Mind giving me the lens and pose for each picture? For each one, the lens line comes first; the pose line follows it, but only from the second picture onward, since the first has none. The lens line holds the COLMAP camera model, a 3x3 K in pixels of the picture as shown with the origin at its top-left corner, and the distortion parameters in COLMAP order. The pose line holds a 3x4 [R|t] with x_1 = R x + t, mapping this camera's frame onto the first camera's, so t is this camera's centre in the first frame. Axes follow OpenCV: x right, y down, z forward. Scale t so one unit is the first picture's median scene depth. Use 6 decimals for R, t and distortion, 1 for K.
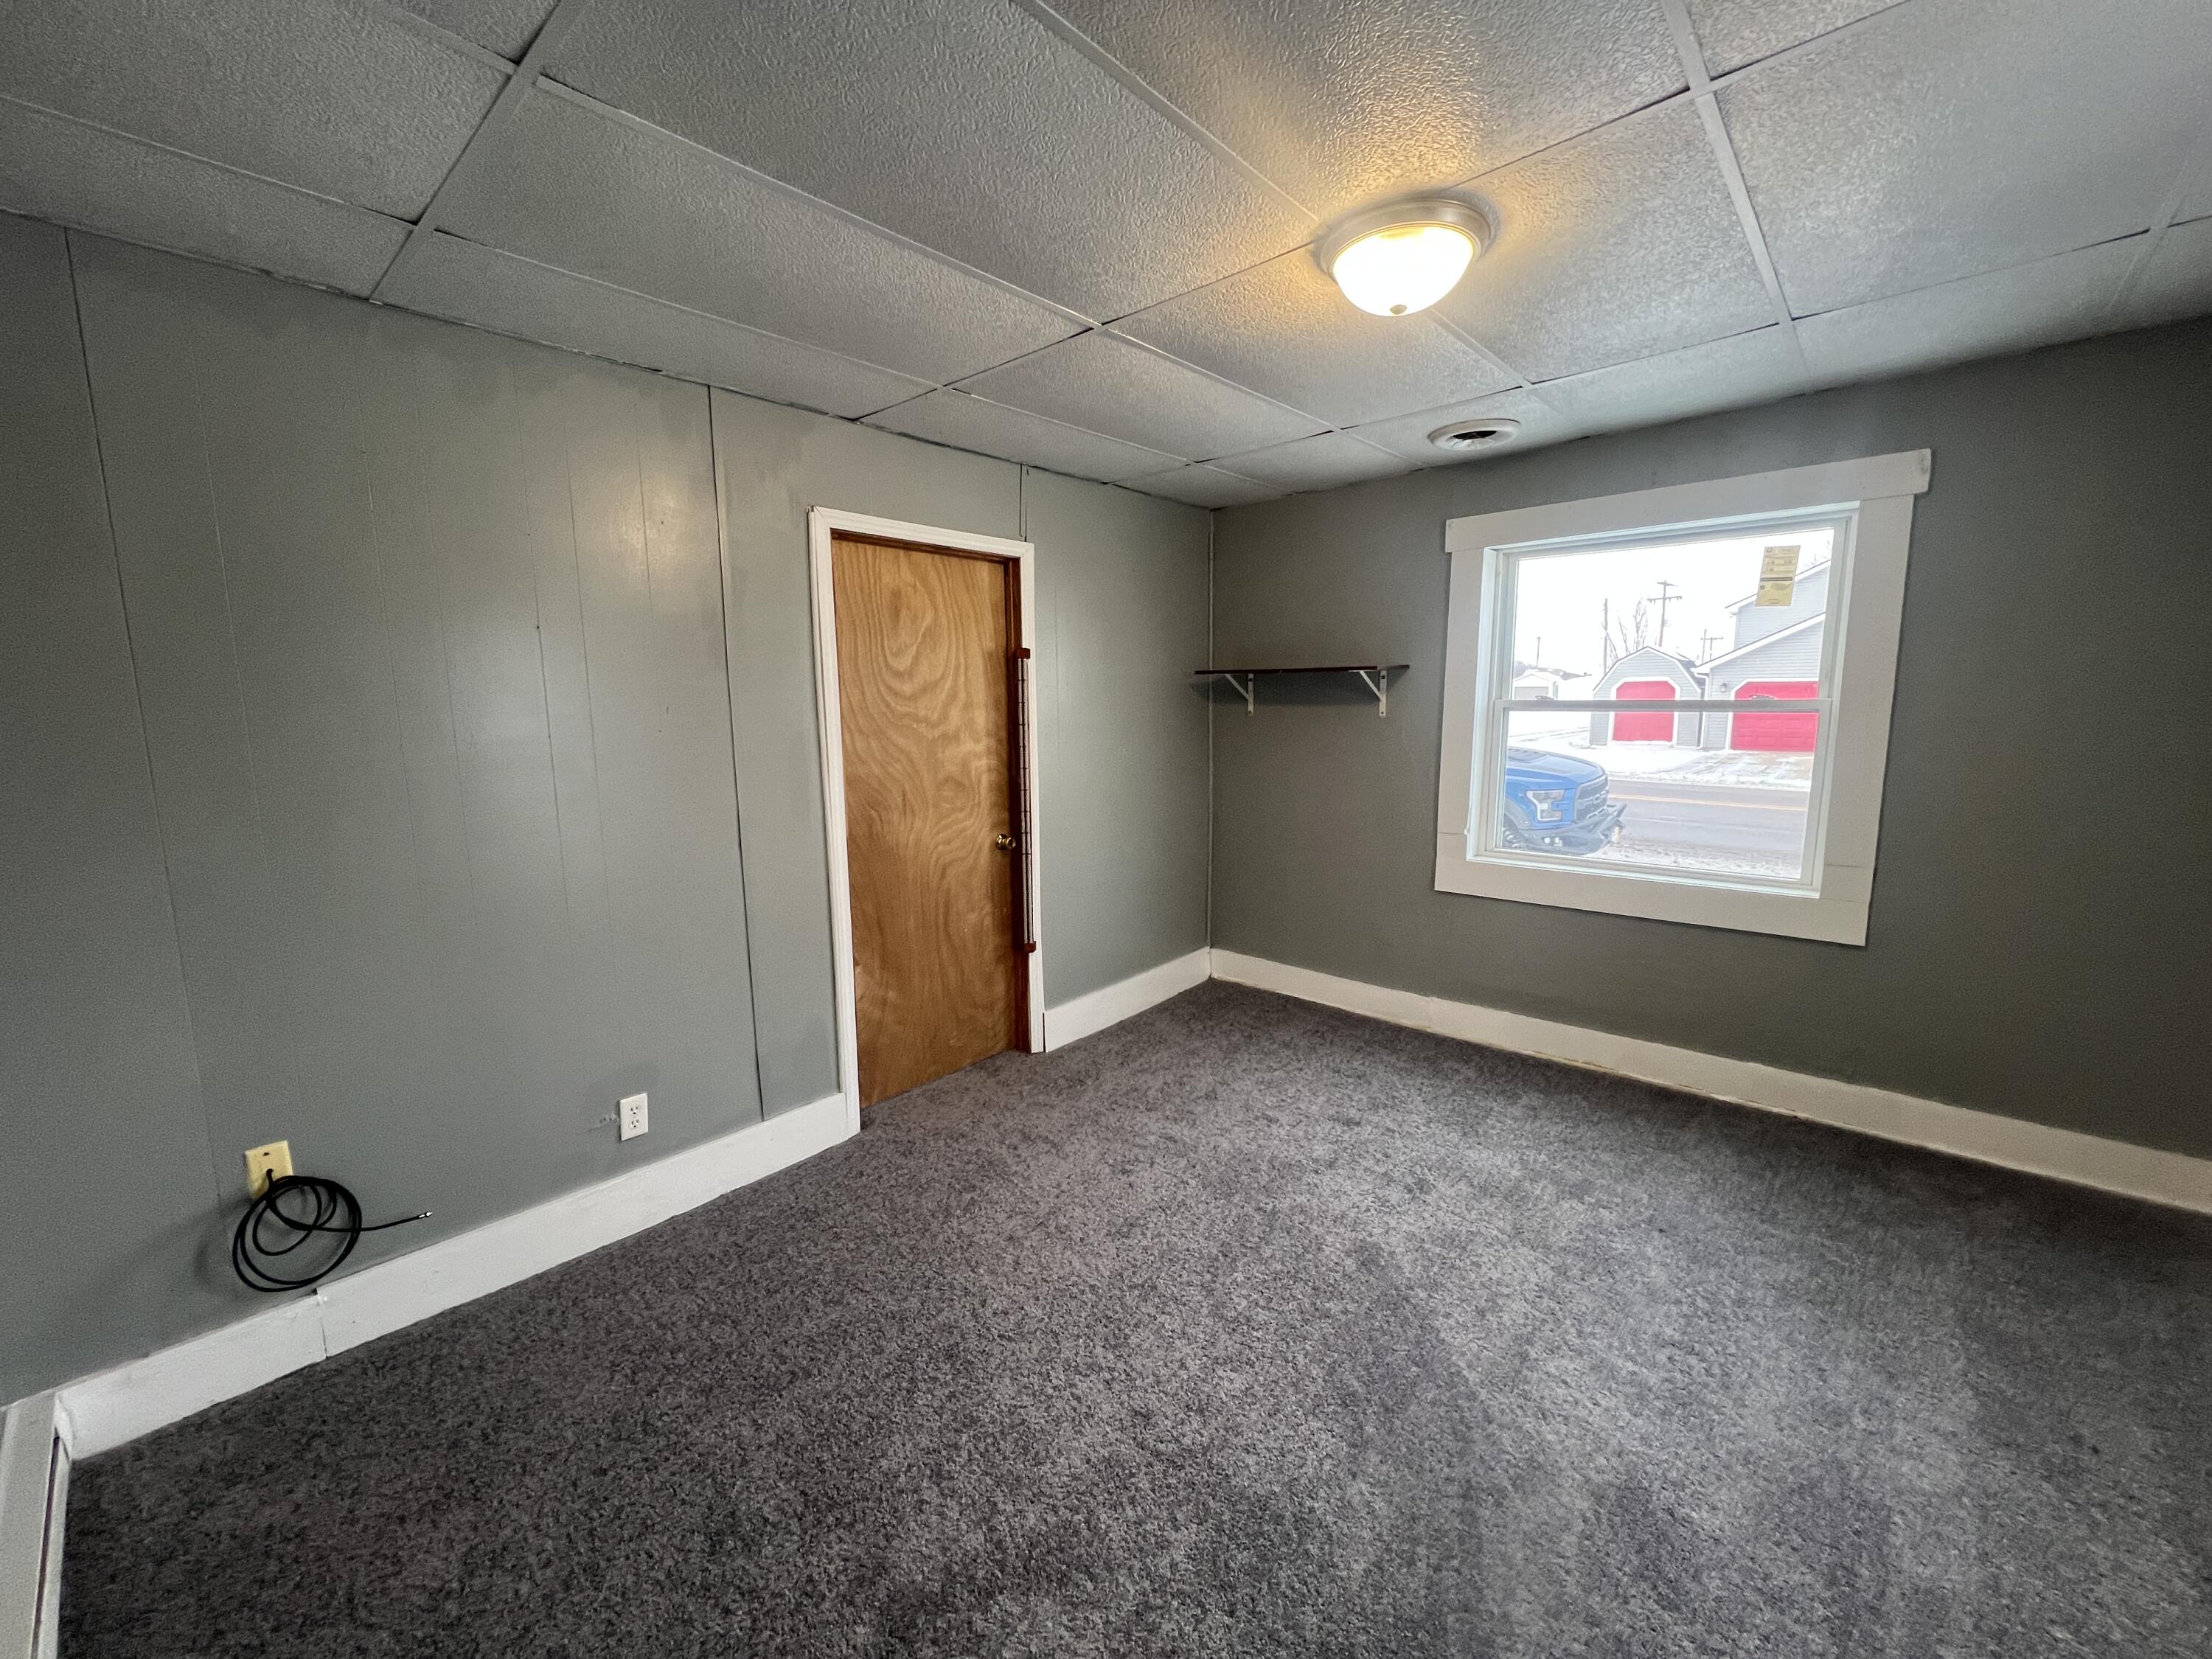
lens RADIAL K [[882.7, 0, 1101.5], [0, 882.7, 822.3], [0, 0, 1]] dist [-0.001362, -0.000158]
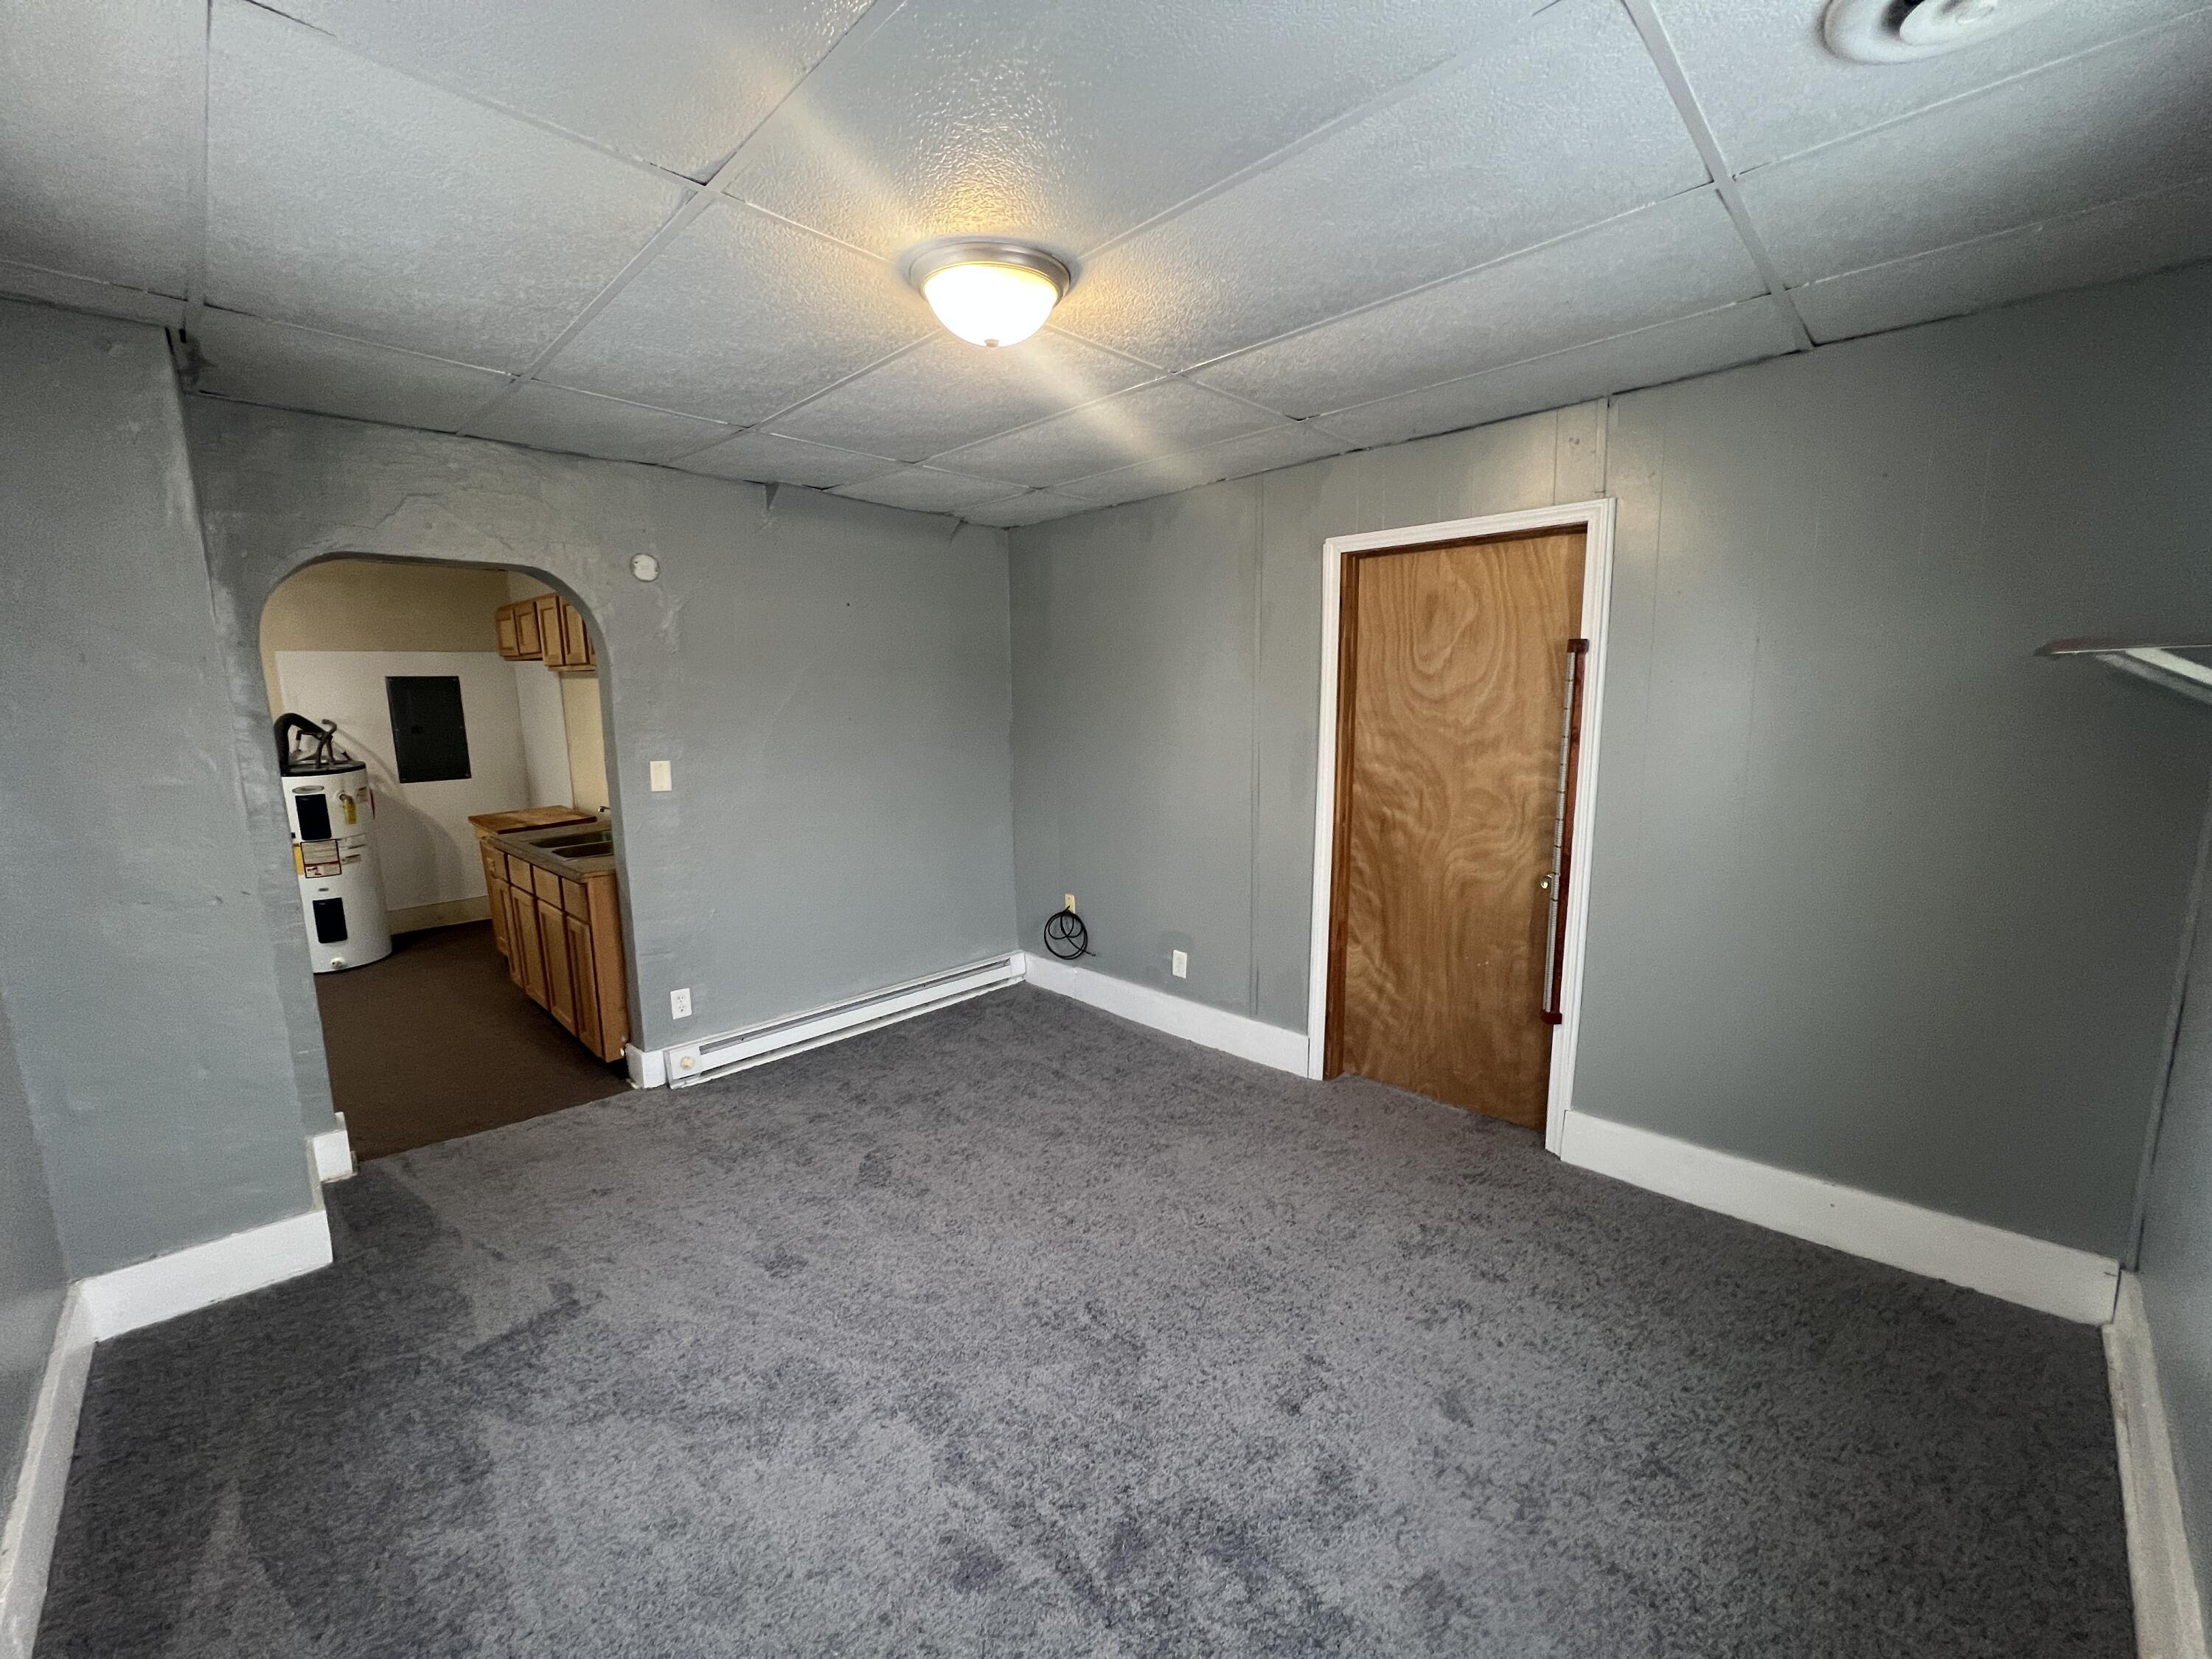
lens RADIAL K [[882.7, 0, 1101.5], [0, 882.7, 822.3], [0, 0, 1]] dist [-0.001362, -0.000158]
pose [[-0.043220, 0.158061, -0.986483, 0.742068], [-0.122247, 0.979149, 0.162242, -0.116825], [0.991558, 0.127607, -0.022996, 0.638272]]
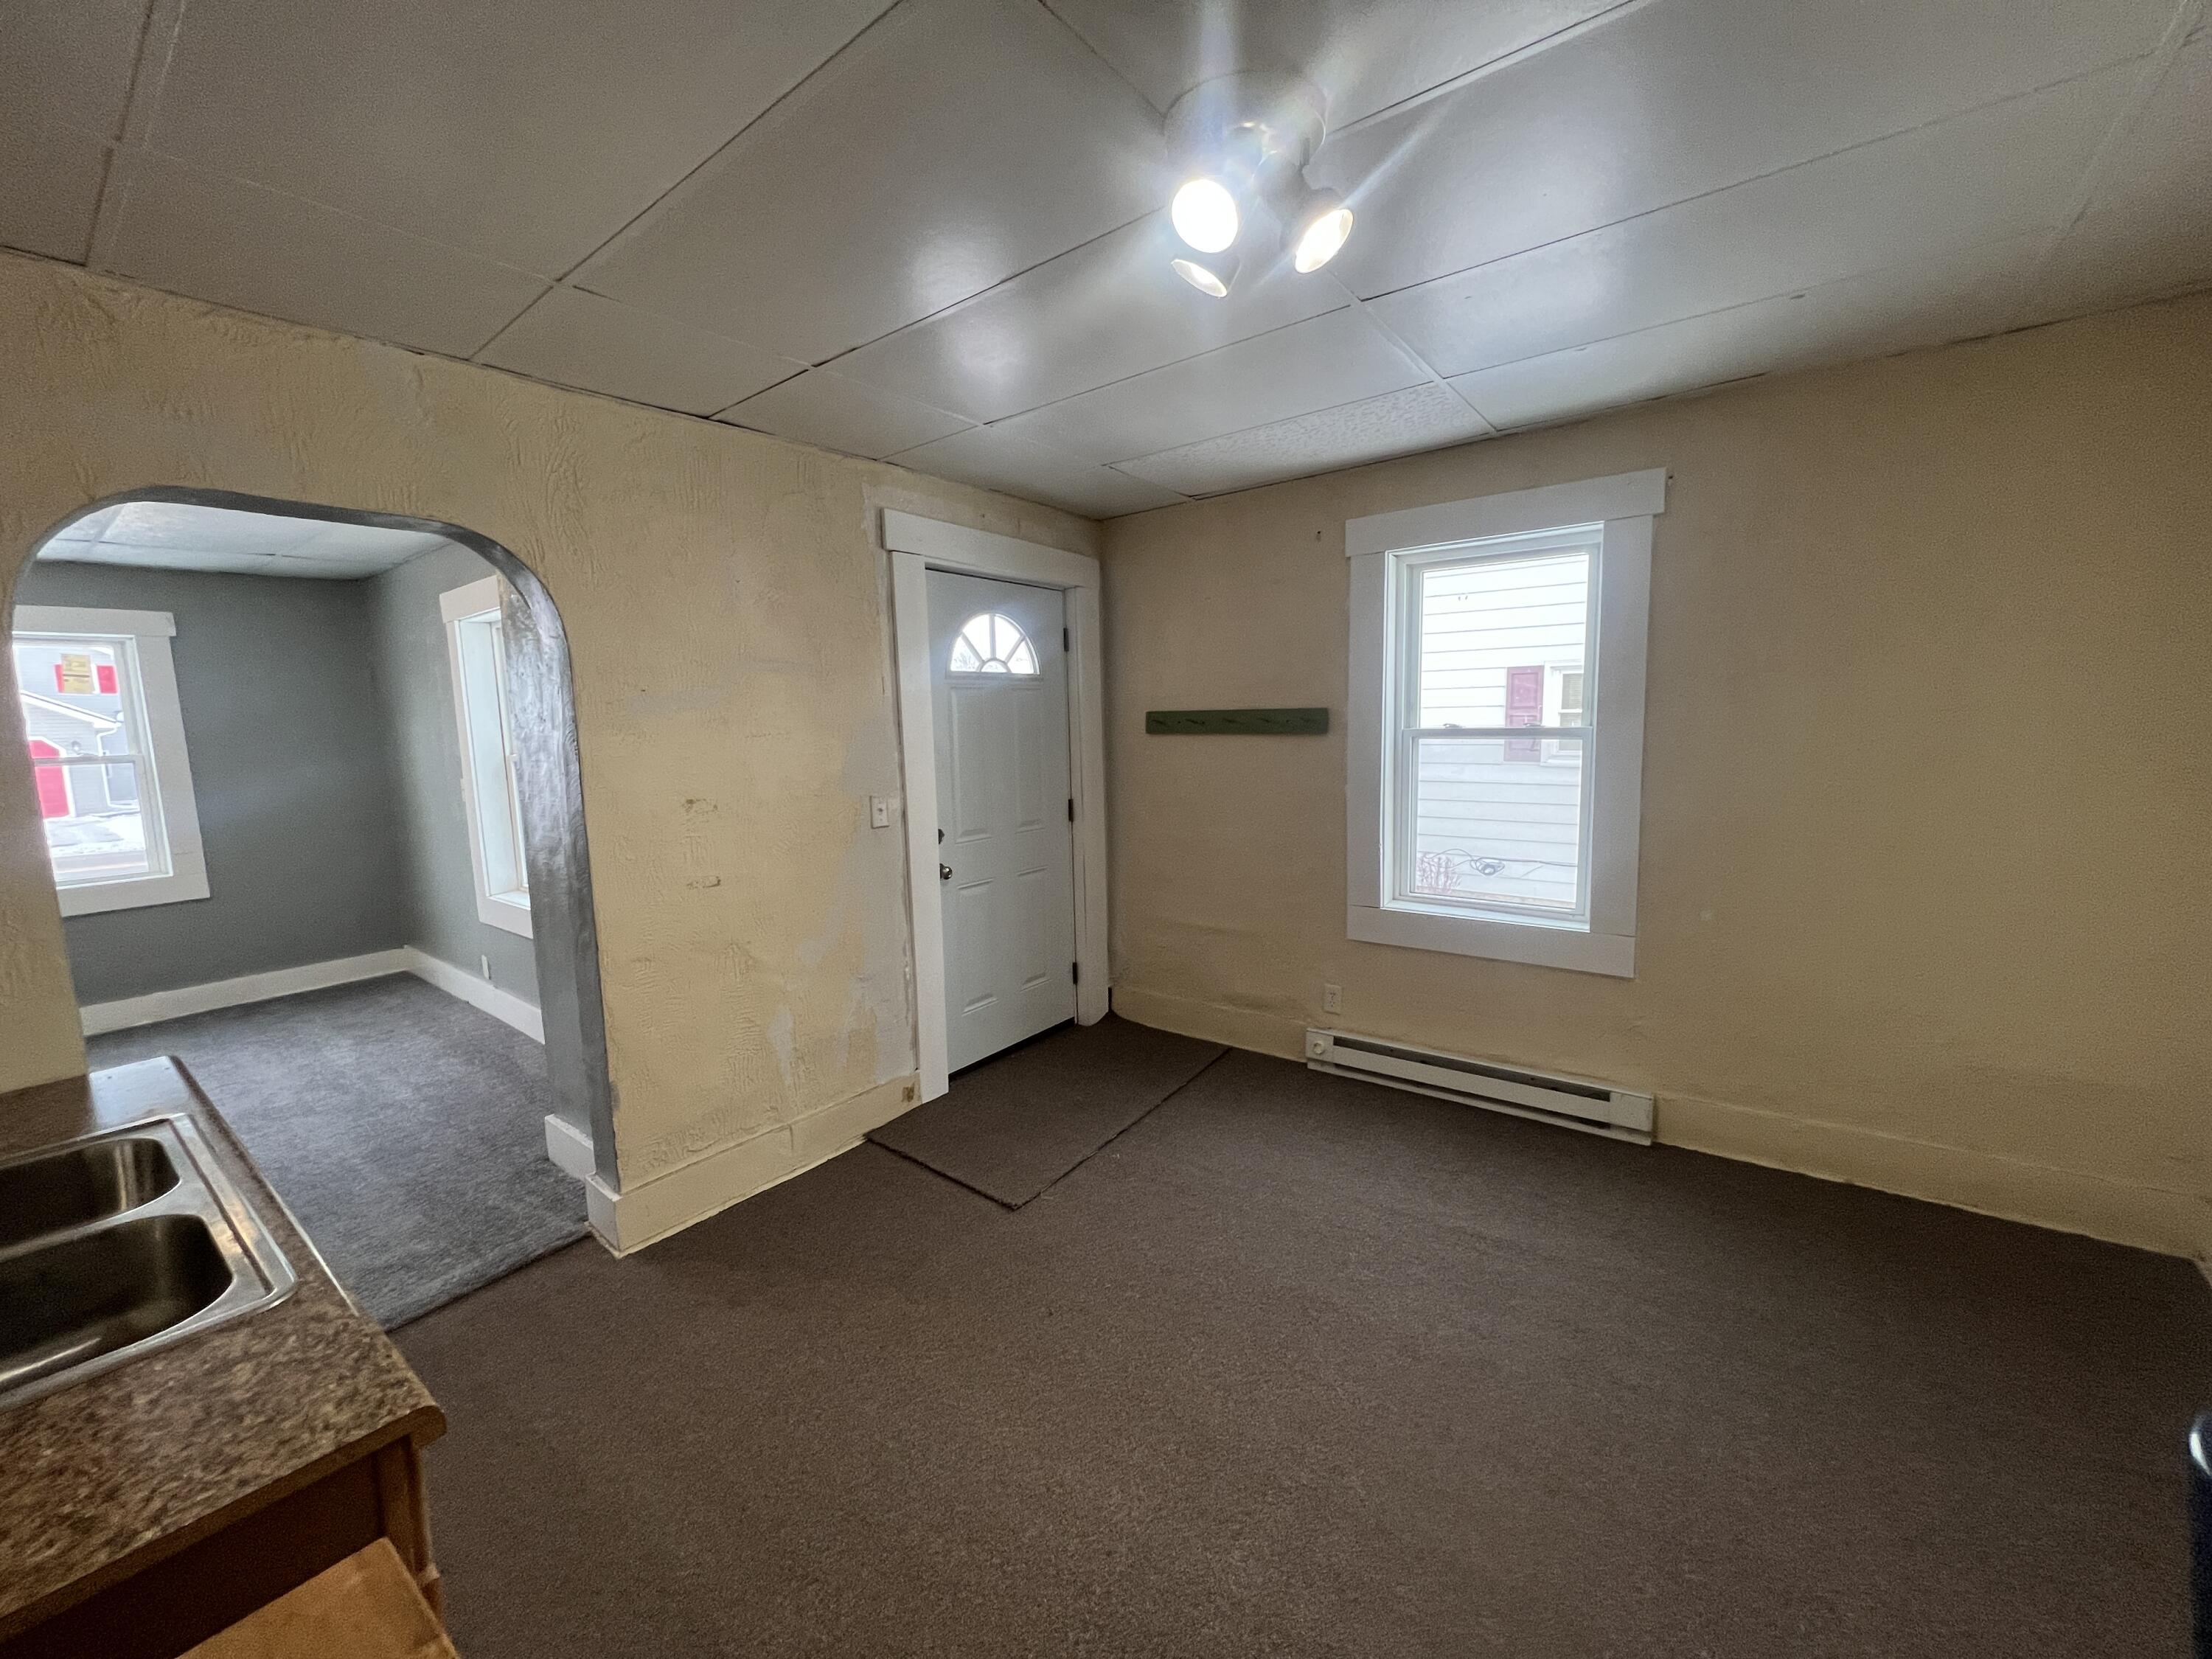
lens RADIAL K [[882.7, 0, 1101.5], [0, 882.7, 822.3], [0, 0, 1]] dist [-0.001362, -0.000158]
pose [[-0.076511, -0.105340, 0.991489, -0.773682], [0.169521, 0.978551, 0.117047, 0.076330], [-0.982552, 0.177033, -0.057012, -0.510102]]
